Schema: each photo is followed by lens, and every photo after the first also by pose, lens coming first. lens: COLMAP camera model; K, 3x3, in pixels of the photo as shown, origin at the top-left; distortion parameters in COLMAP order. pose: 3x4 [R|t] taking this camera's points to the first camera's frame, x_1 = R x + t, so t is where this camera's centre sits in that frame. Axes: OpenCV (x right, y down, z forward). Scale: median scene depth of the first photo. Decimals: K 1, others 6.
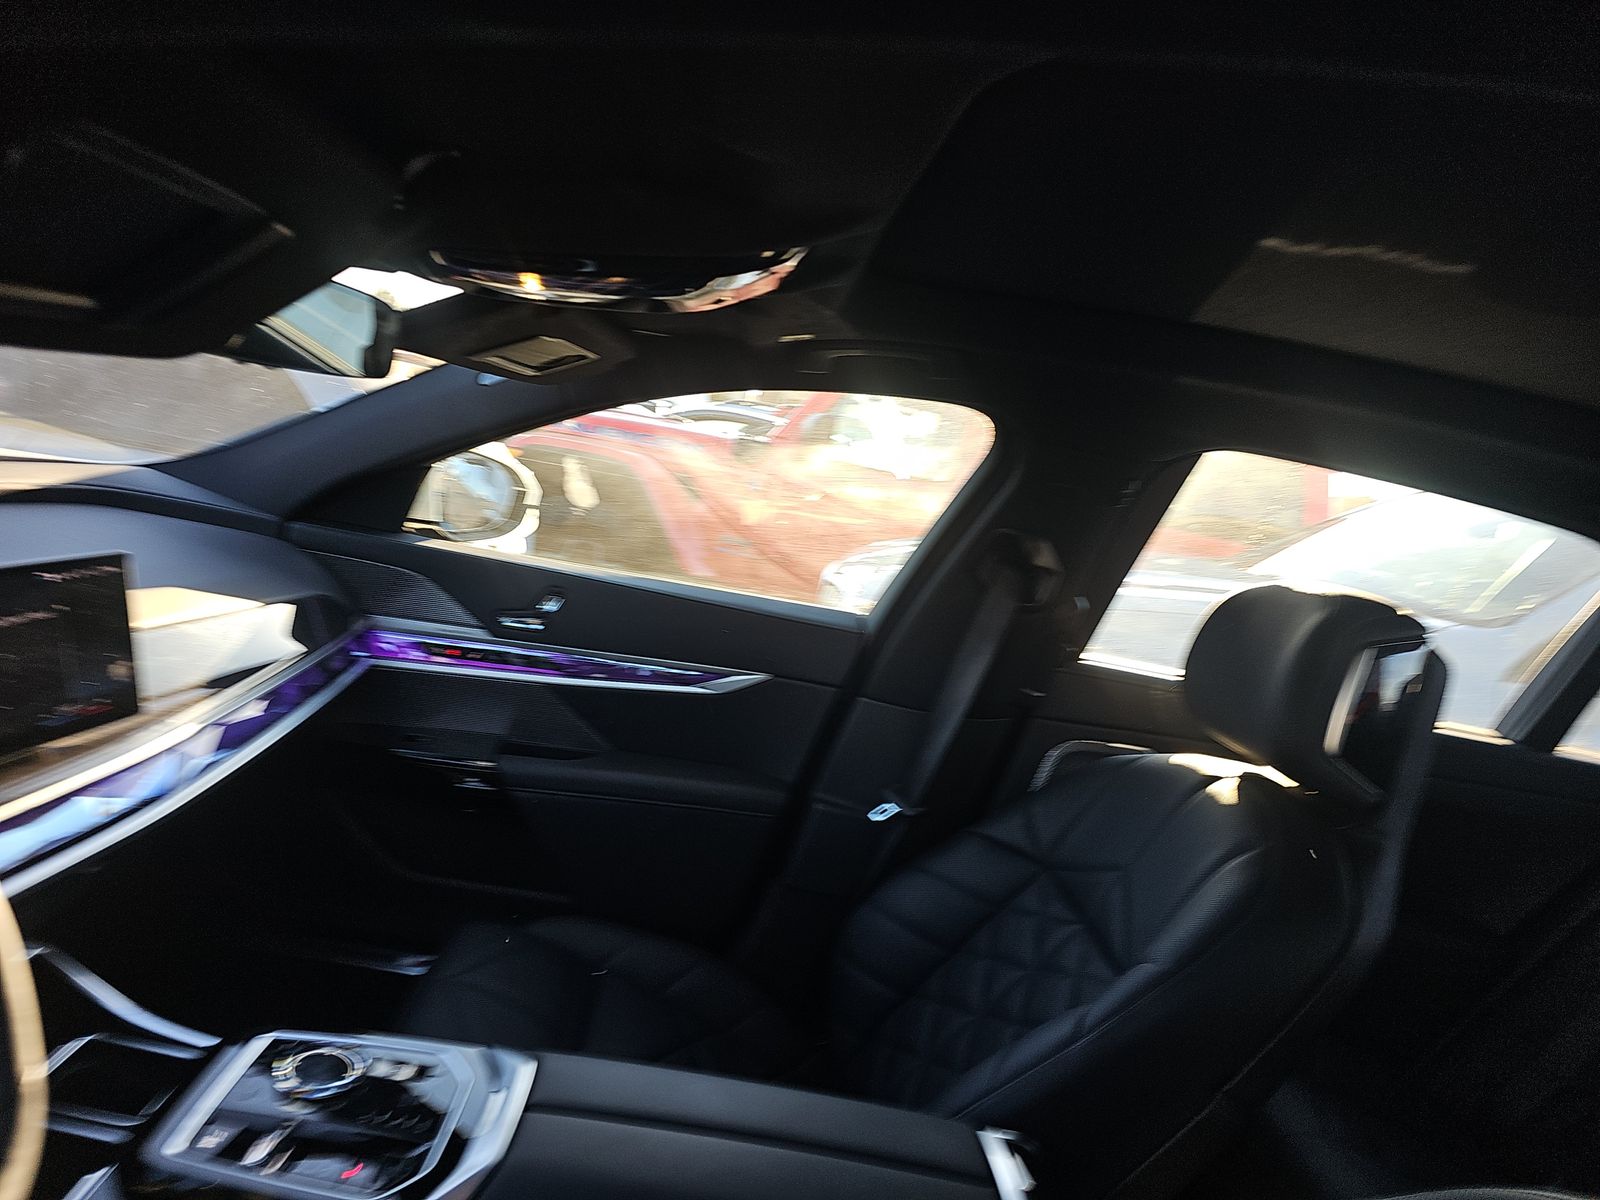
lens RADIAL K [[1074.9, 0, 788.7], [0, 1074.9, 600.8], [0, 0, 1]] dist [0.057742, -0.057135]
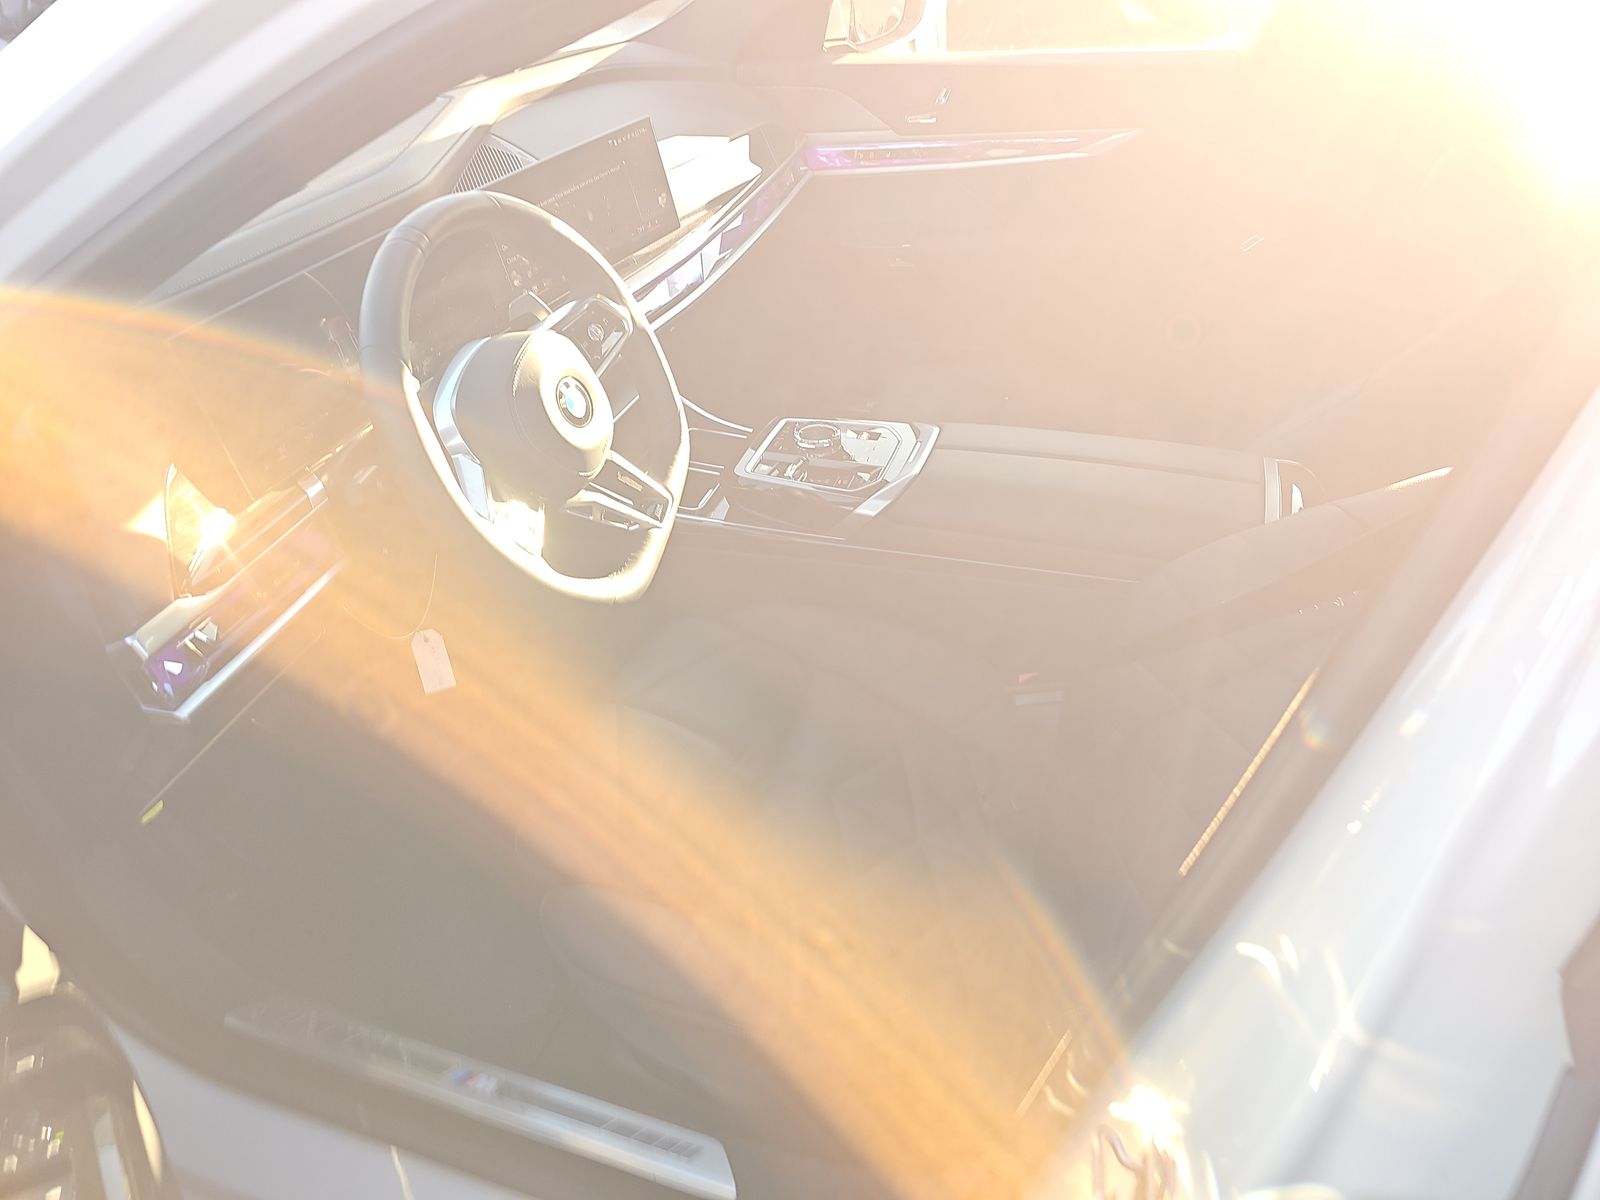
lens RADIAL K [[1074.9, 0, 788.7], [0, 1074.9, 600.8], [0, 0, 1]] dist [0.057742, -0.057135]
pose [[0.909907, 0.013274, -0.414599, 0.185345], [0.170484, 0.899205, 0.402945, -0.014143], [0.378158, -0.437325, 0.815931, -0.394959]]
